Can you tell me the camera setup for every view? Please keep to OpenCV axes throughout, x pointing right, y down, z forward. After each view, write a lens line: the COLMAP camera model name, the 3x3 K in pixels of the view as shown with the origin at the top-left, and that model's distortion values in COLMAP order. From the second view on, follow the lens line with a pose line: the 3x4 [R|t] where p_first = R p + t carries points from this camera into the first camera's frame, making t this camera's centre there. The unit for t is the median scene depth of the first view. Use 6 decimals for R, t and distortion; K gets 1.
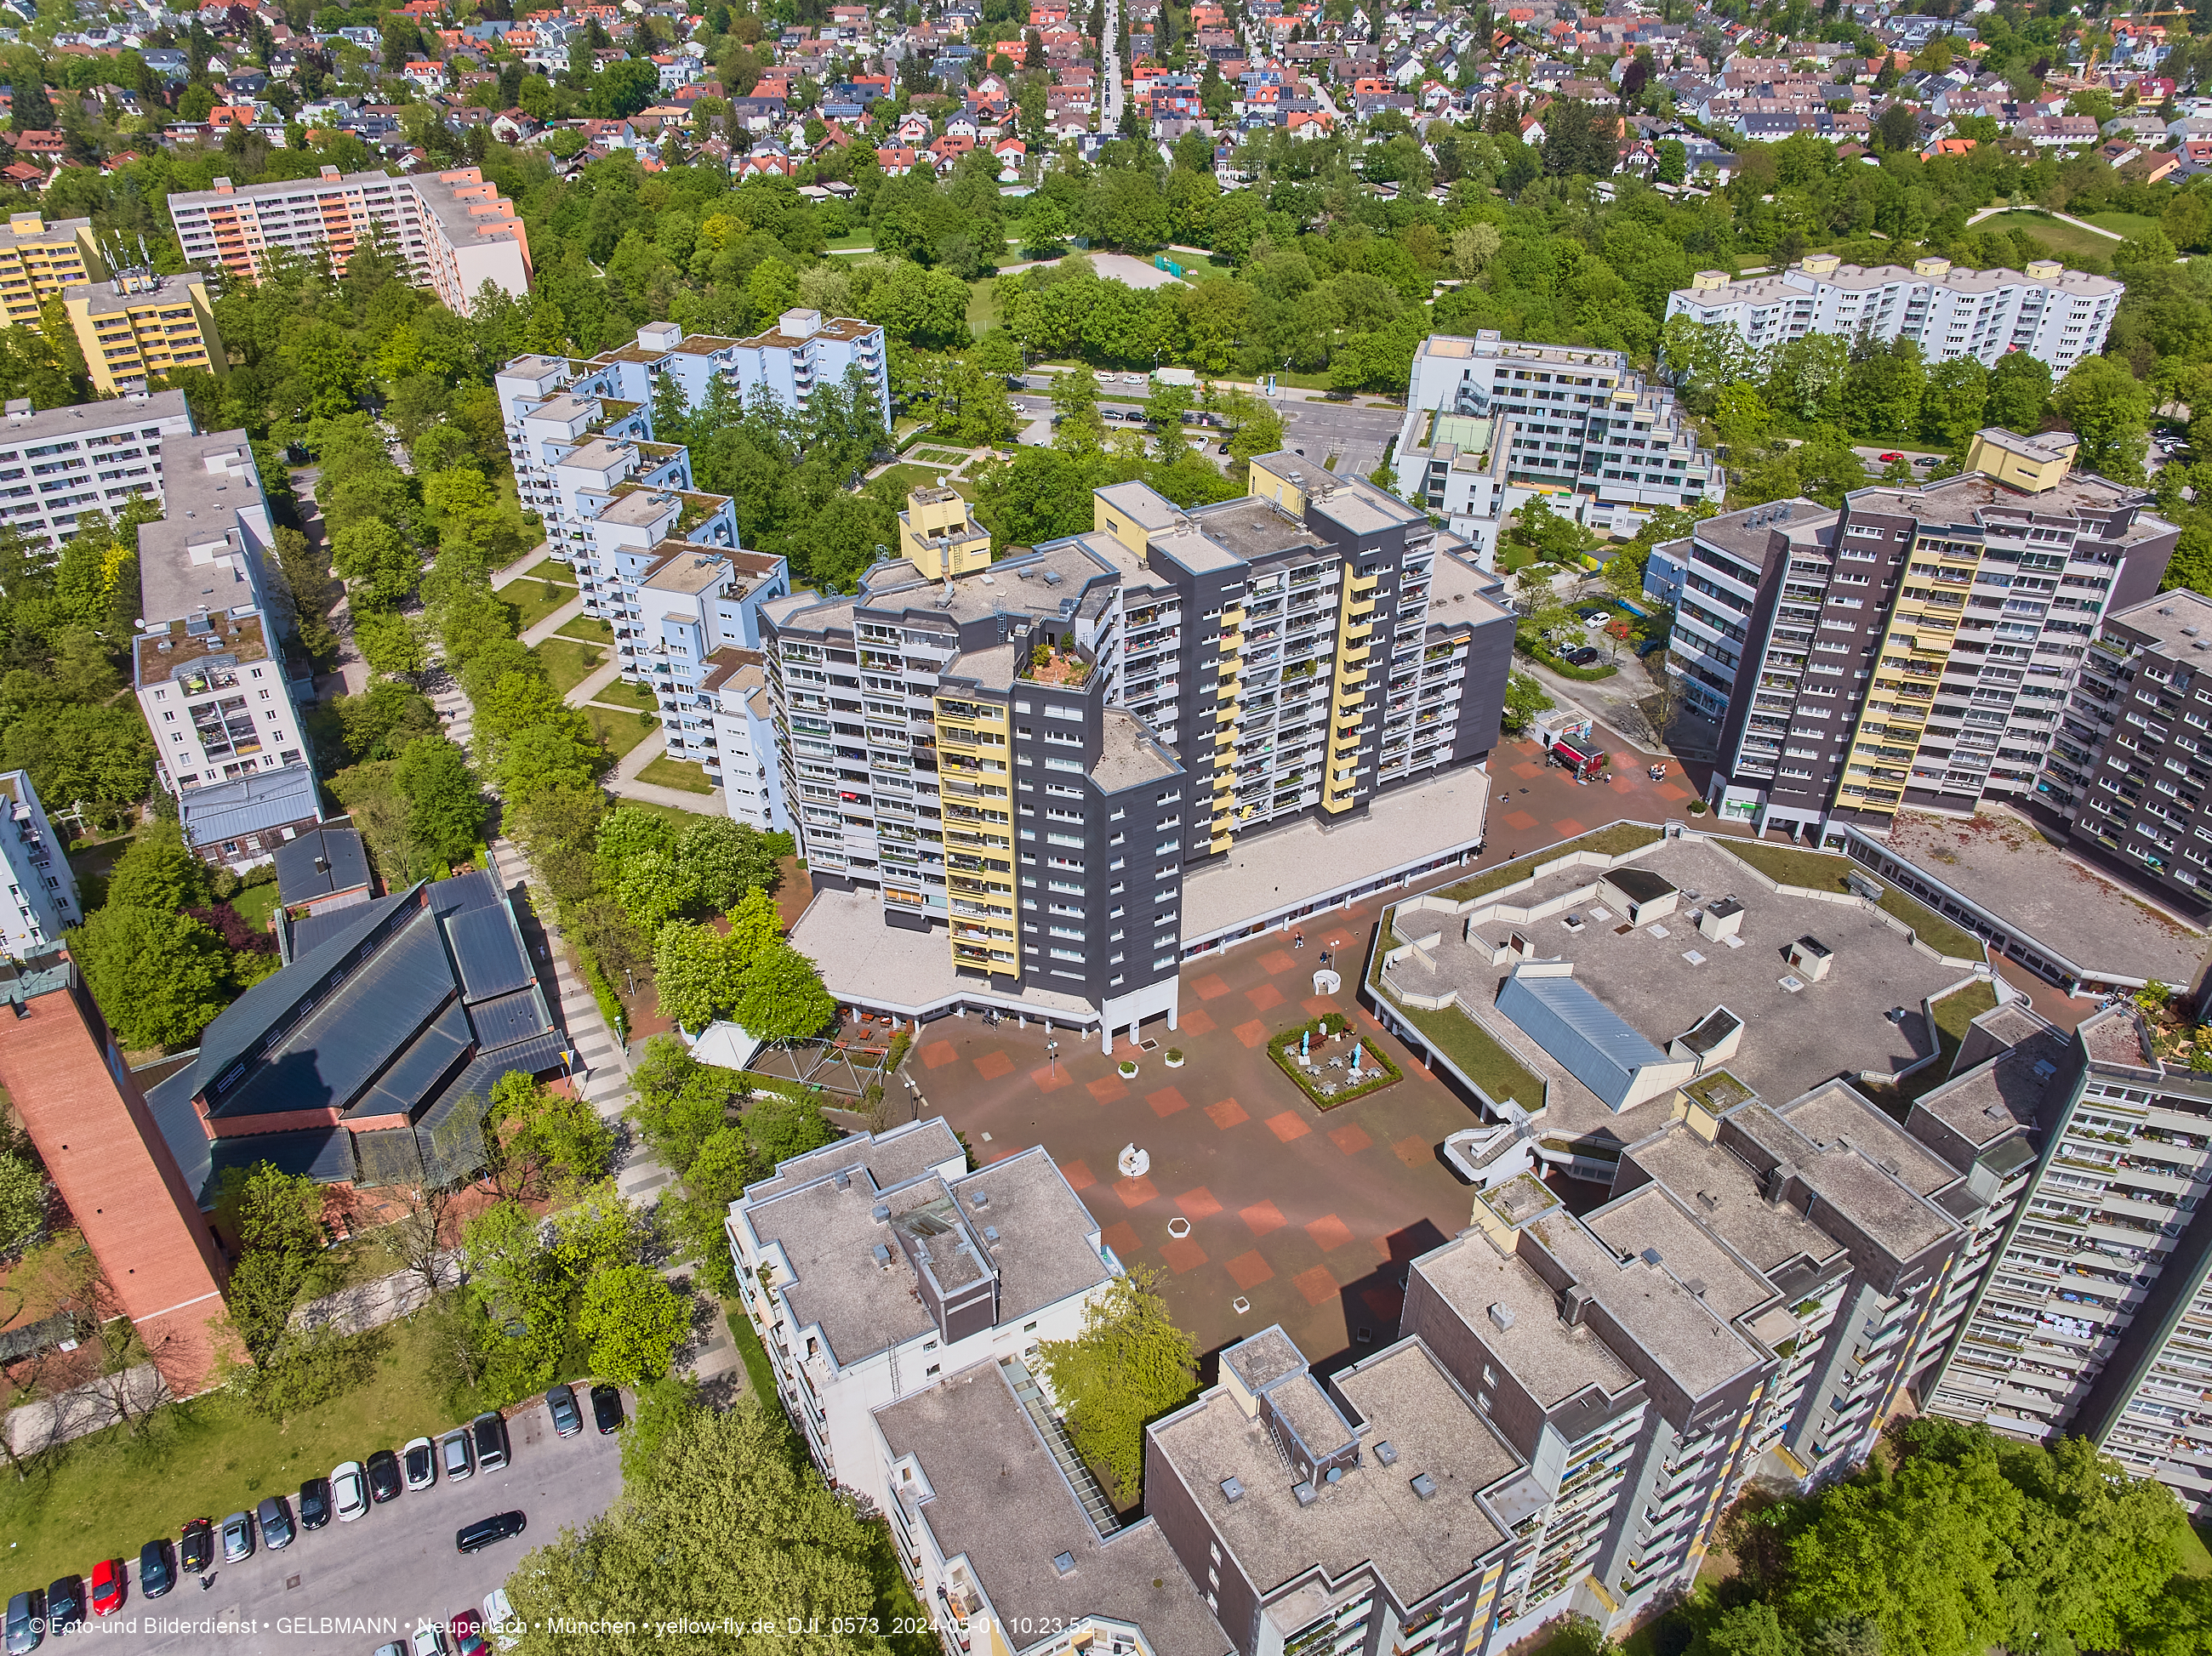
lens RADIAL K [[1561.4, 0, 1106.0], [0, 1561.4, 828.0], [0, 0, 1]] dist [-0.048331, -0.002984]
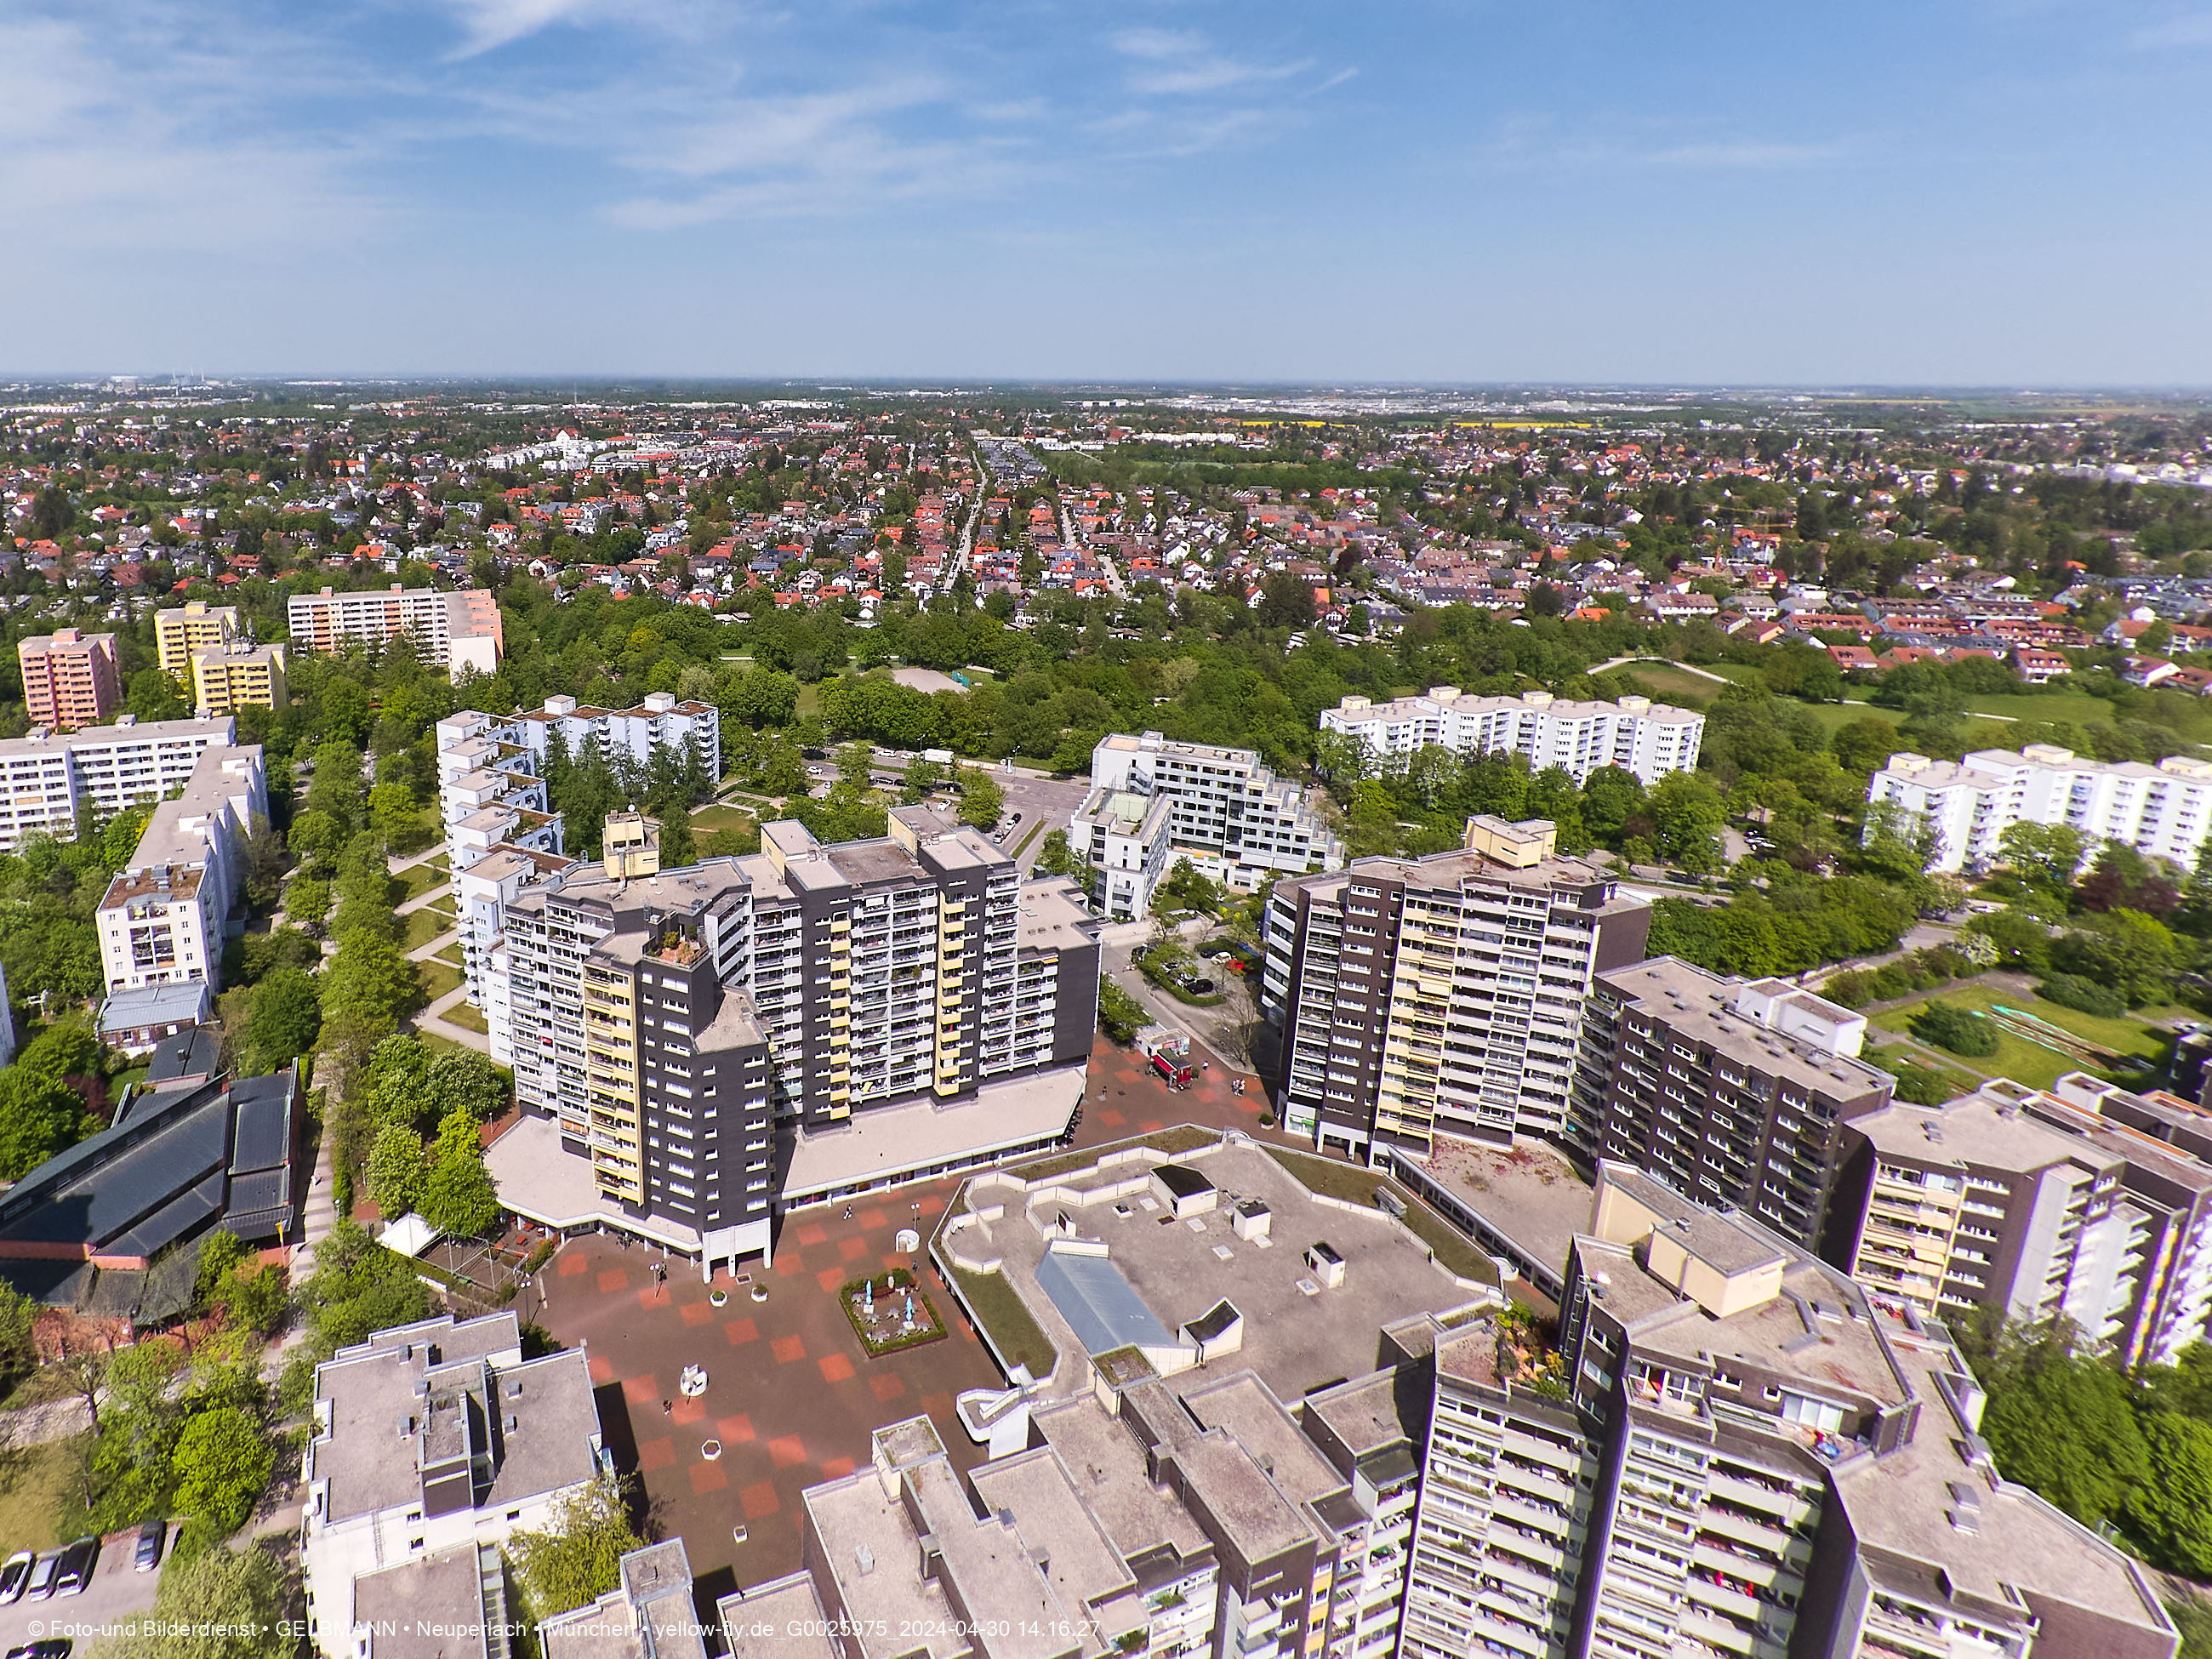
lens RADIAL K [[1207.5, 0, 819.9], [0, 1207.5, 636.1], [0, 0, 1]] dist [-0.071771, 0.048937]
pose [[0.987013, 0.040353, -0.155492, 0.177442], [-0.095557, 0.925550, -0.366368, 0.009163], [0.129131, 0.376468, 0.917386, -0.012380]]
